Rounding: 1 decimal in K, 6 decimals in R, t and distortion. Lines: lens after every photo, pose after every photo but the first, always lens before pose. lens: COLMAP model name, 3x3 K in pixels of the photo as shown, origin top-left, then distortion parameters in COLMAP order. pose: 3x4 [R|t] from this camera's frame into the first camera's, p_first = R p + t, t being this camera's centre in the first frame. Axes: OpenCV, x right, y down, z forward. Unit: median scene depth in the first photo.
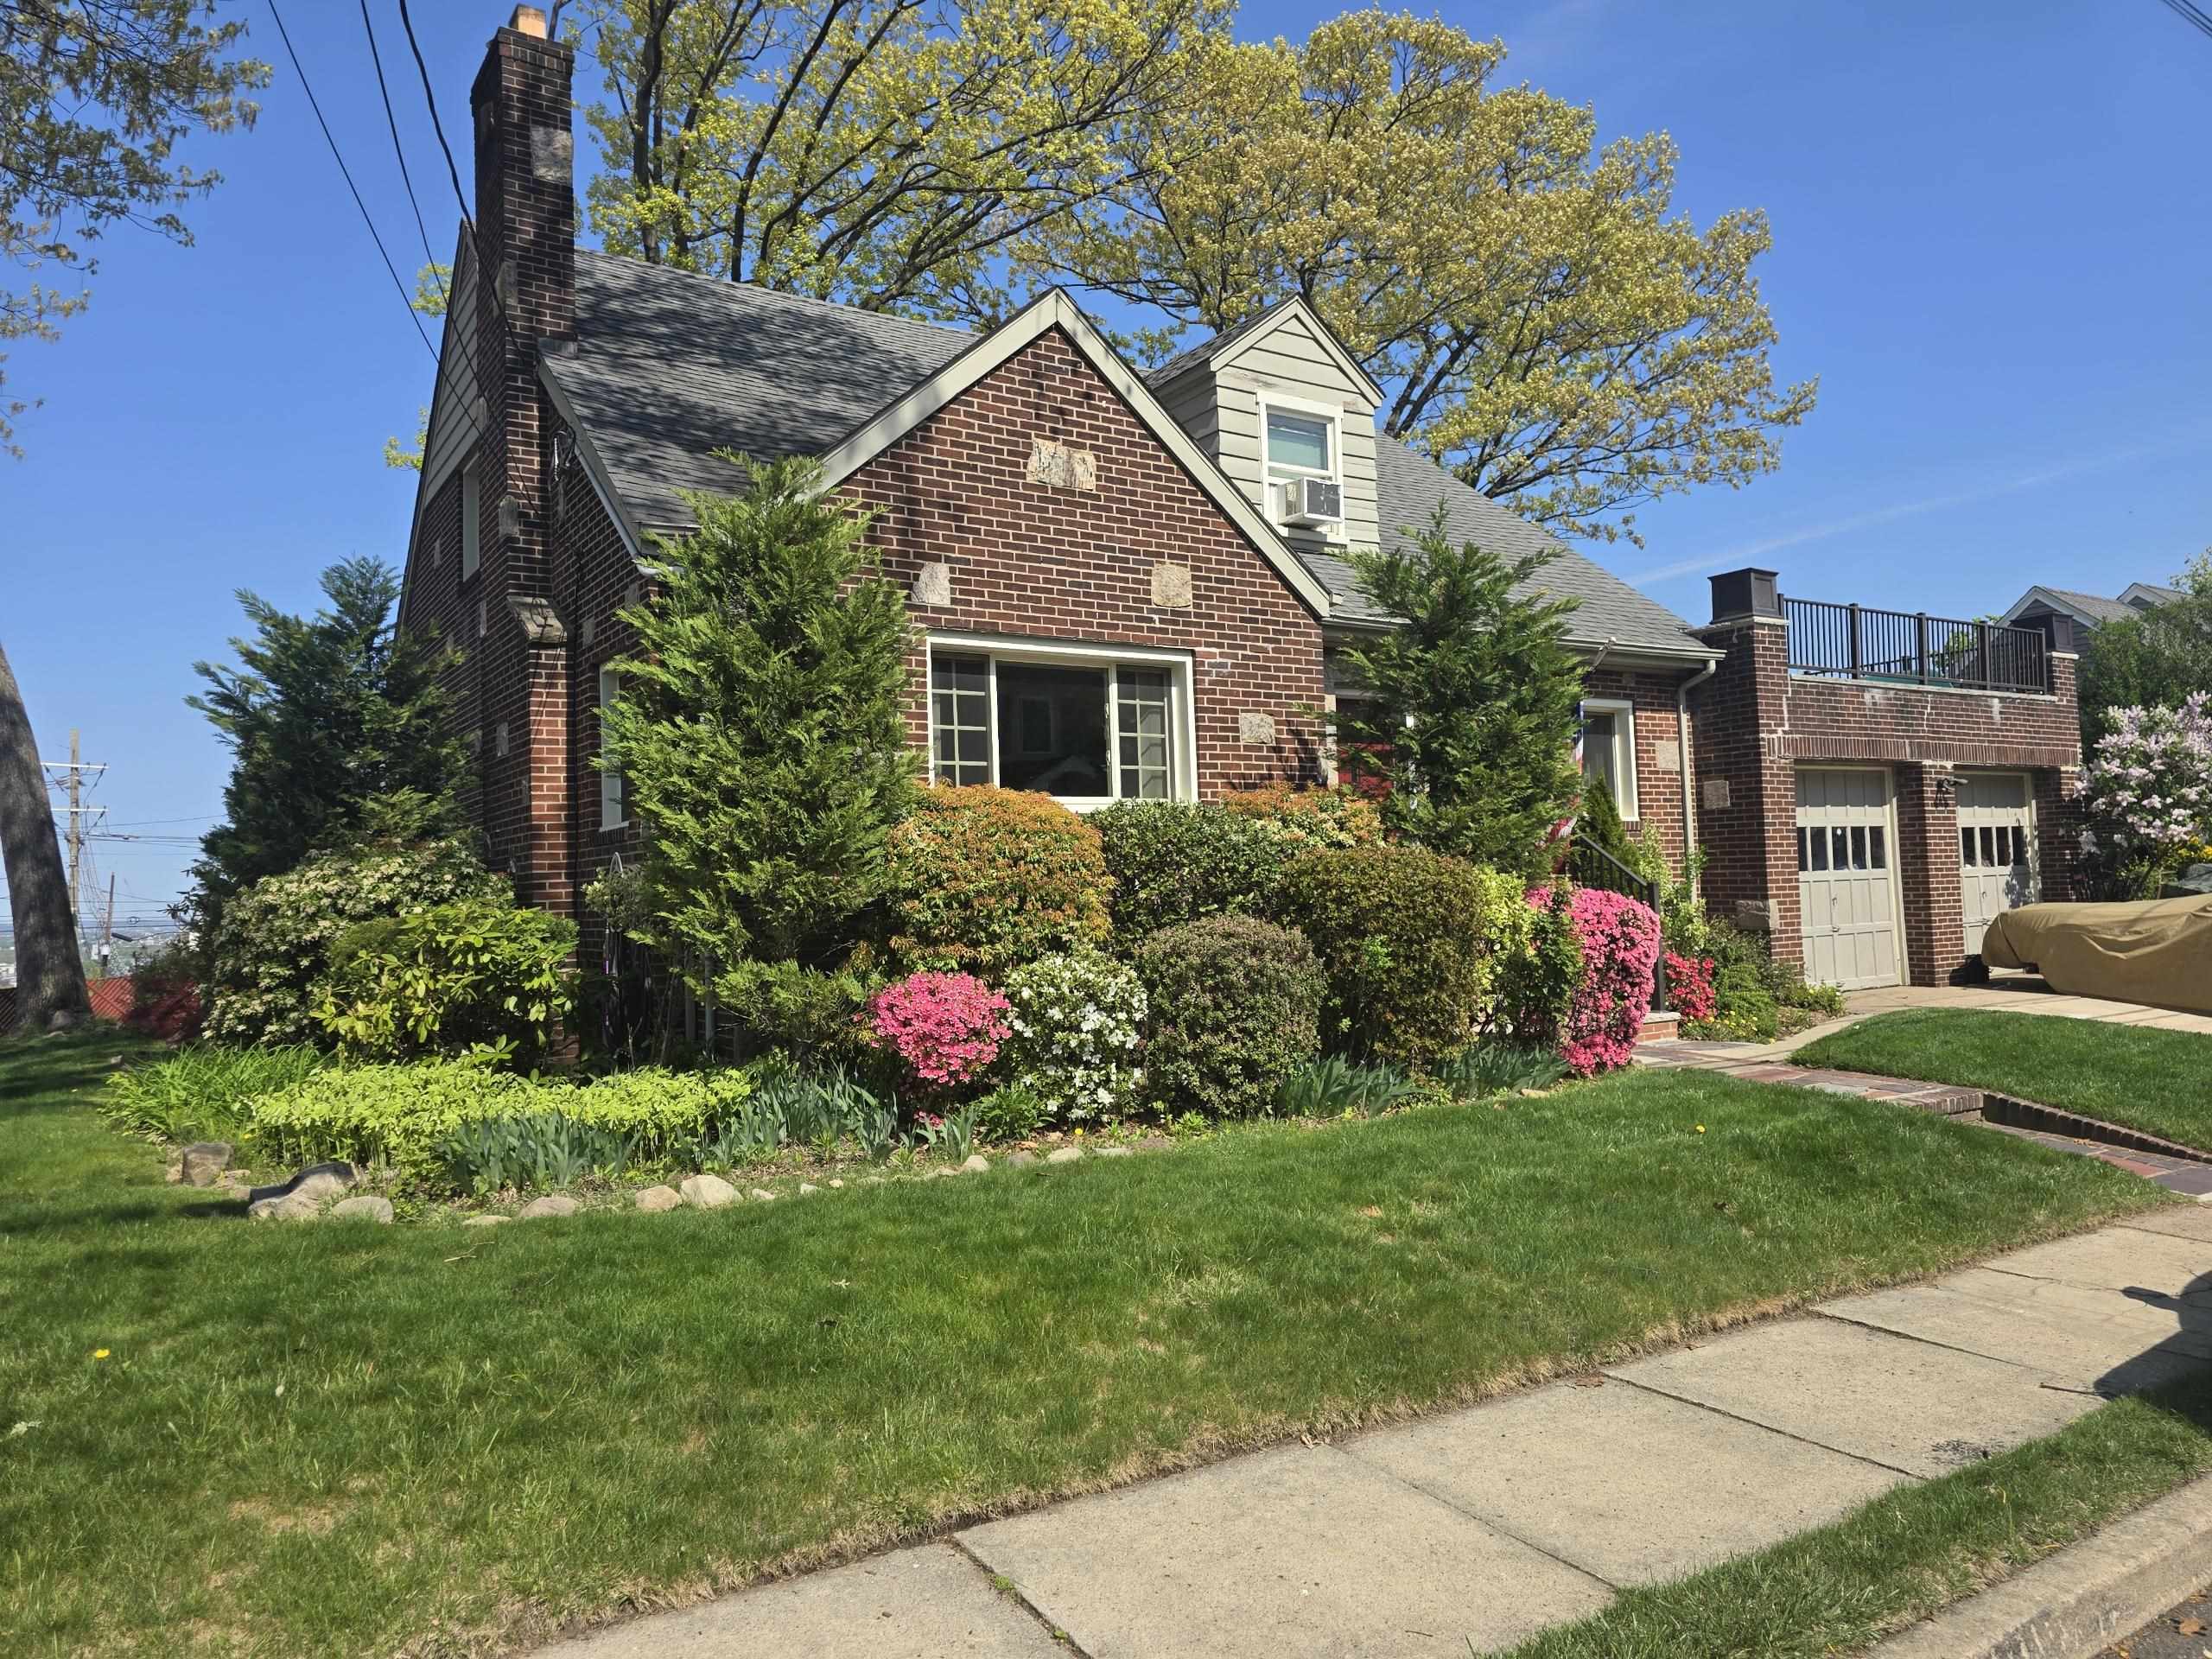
lens RADIAL K [[1445.1, 0, 1108.5], [0, 1445.1, 832.9], [0, 0, 1]] dist [0.052558, -0.033535]
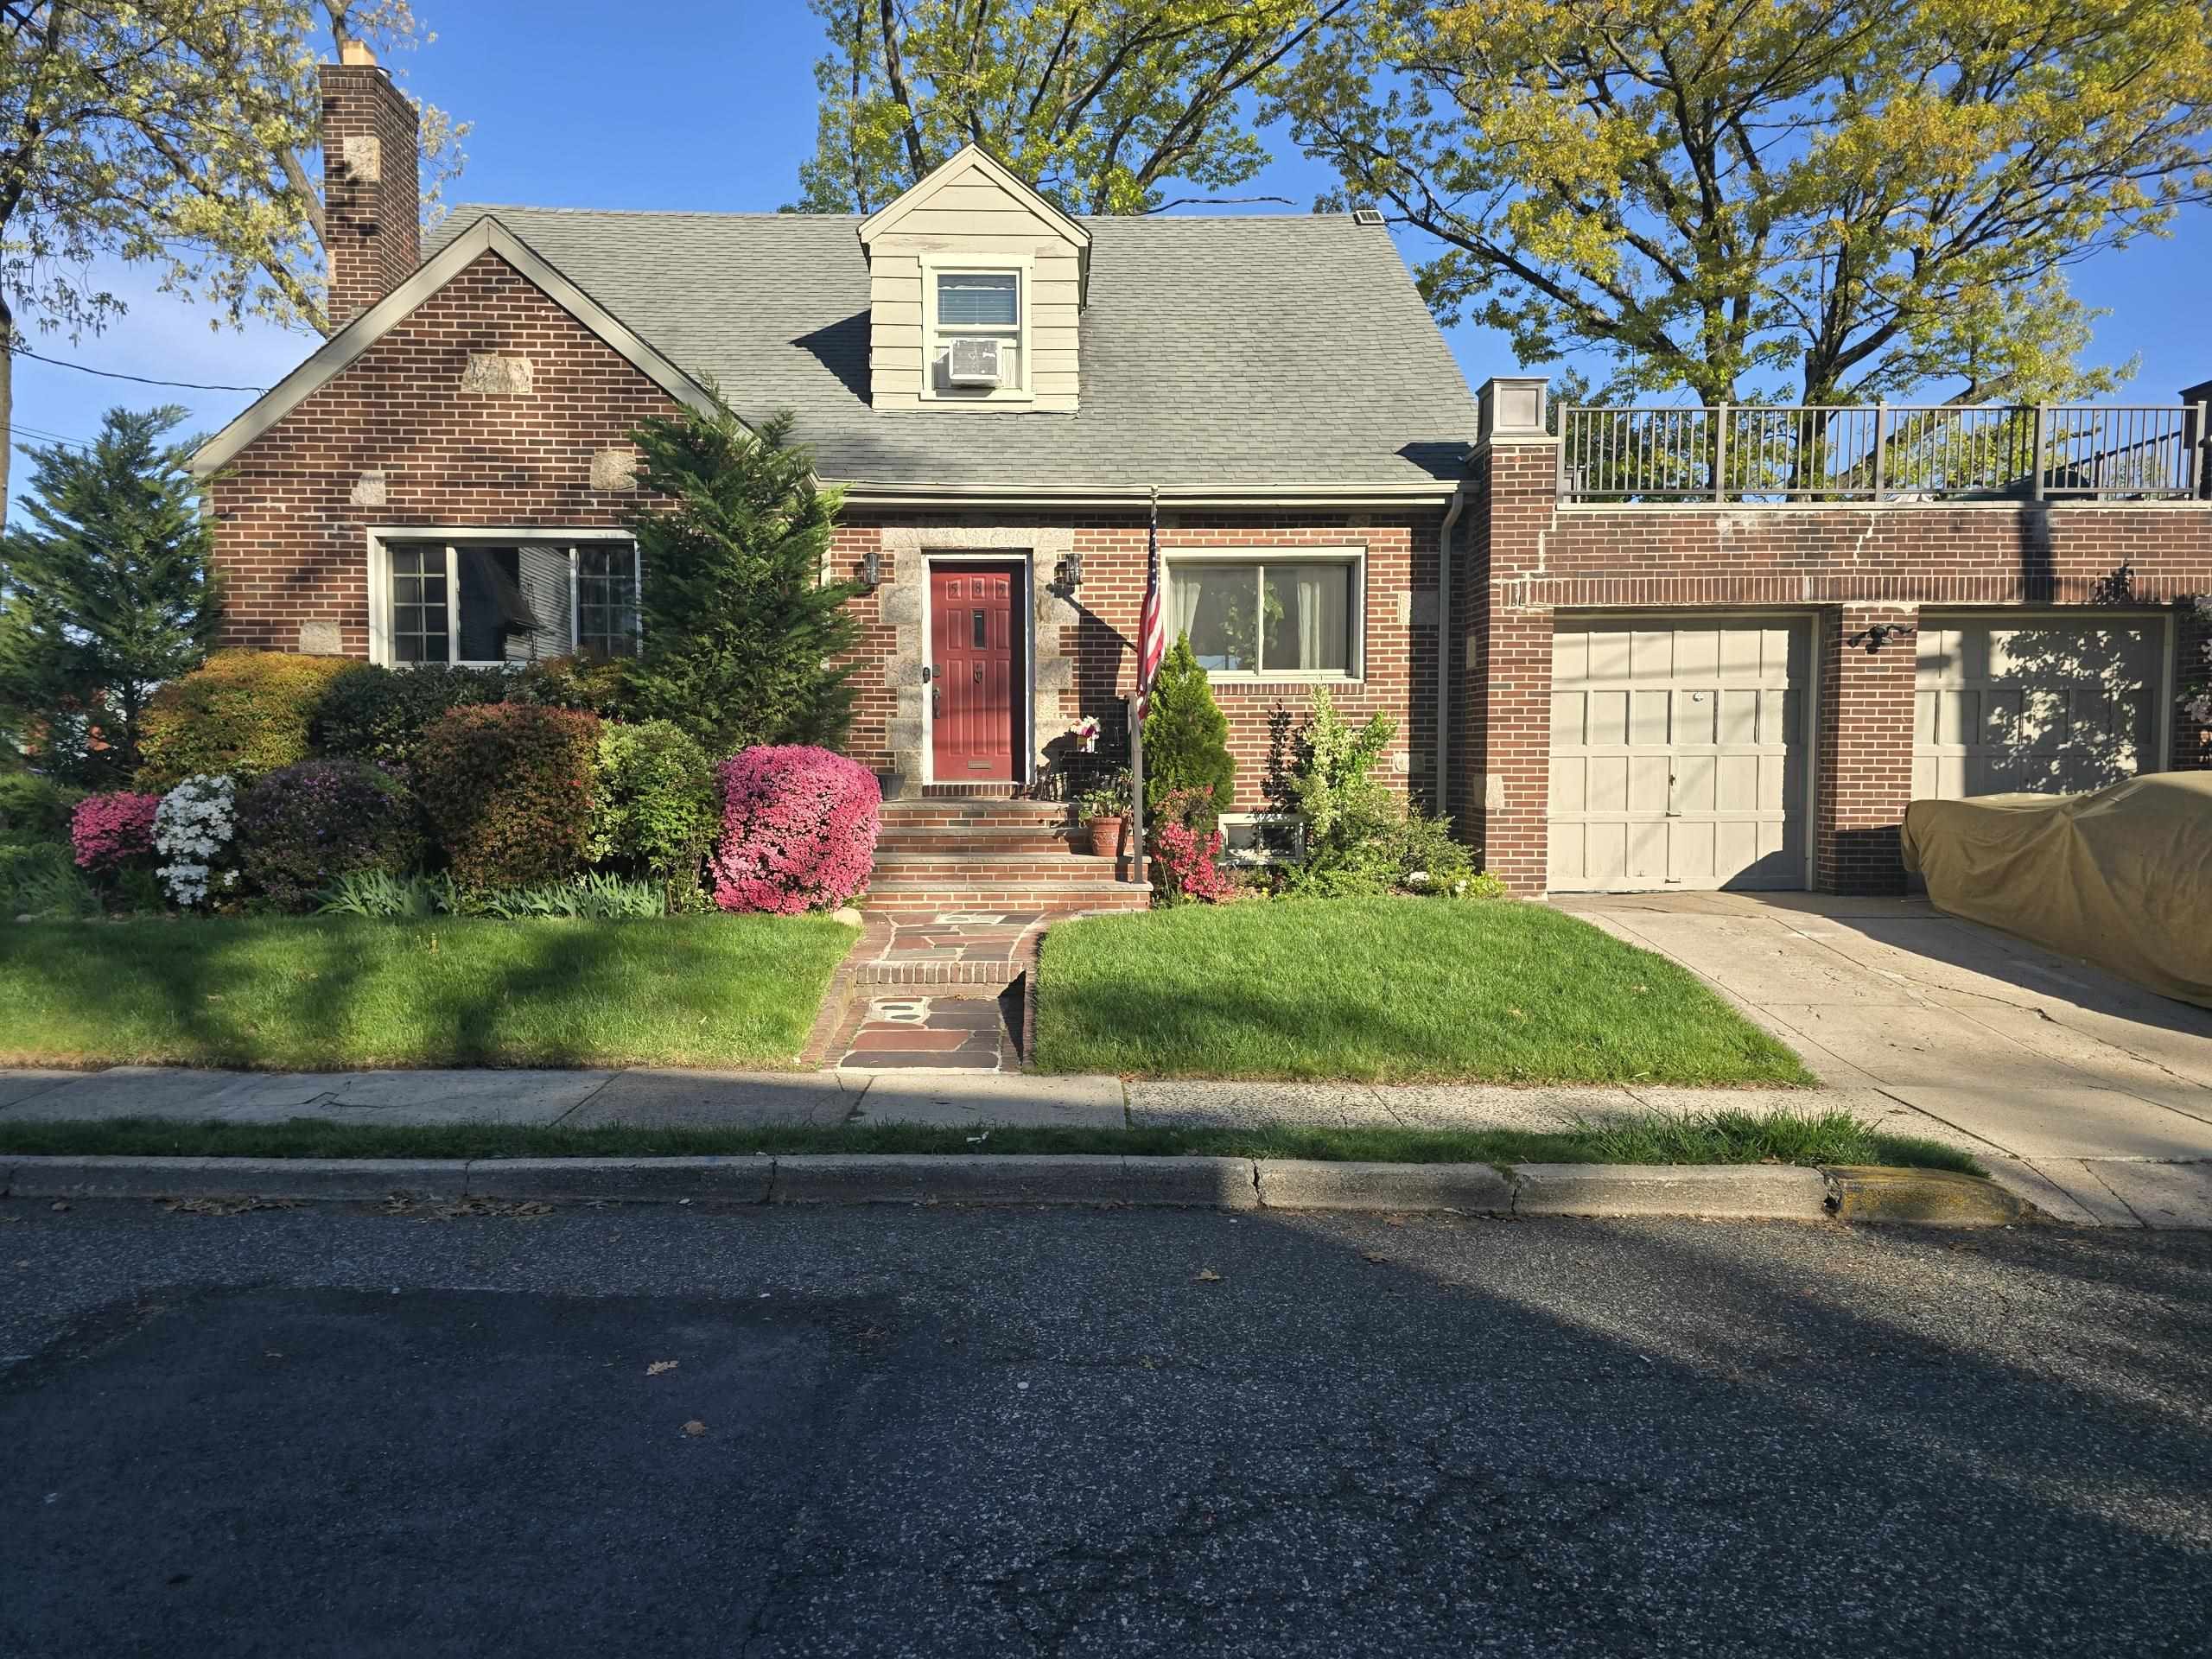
lens RADIAL K [[1445.1, 0, 1100.4], [0, 1445.1, 852.0], [0, 0, 1]] dist [0.052558, -0.033535]
pose [[0.847731, 0.061767, -0.526818, 0.992198], [-0.006290, 0.994298, 0.106455, 0.001247], [0.530389, -0.086932, 0.843285, 0.222092]]
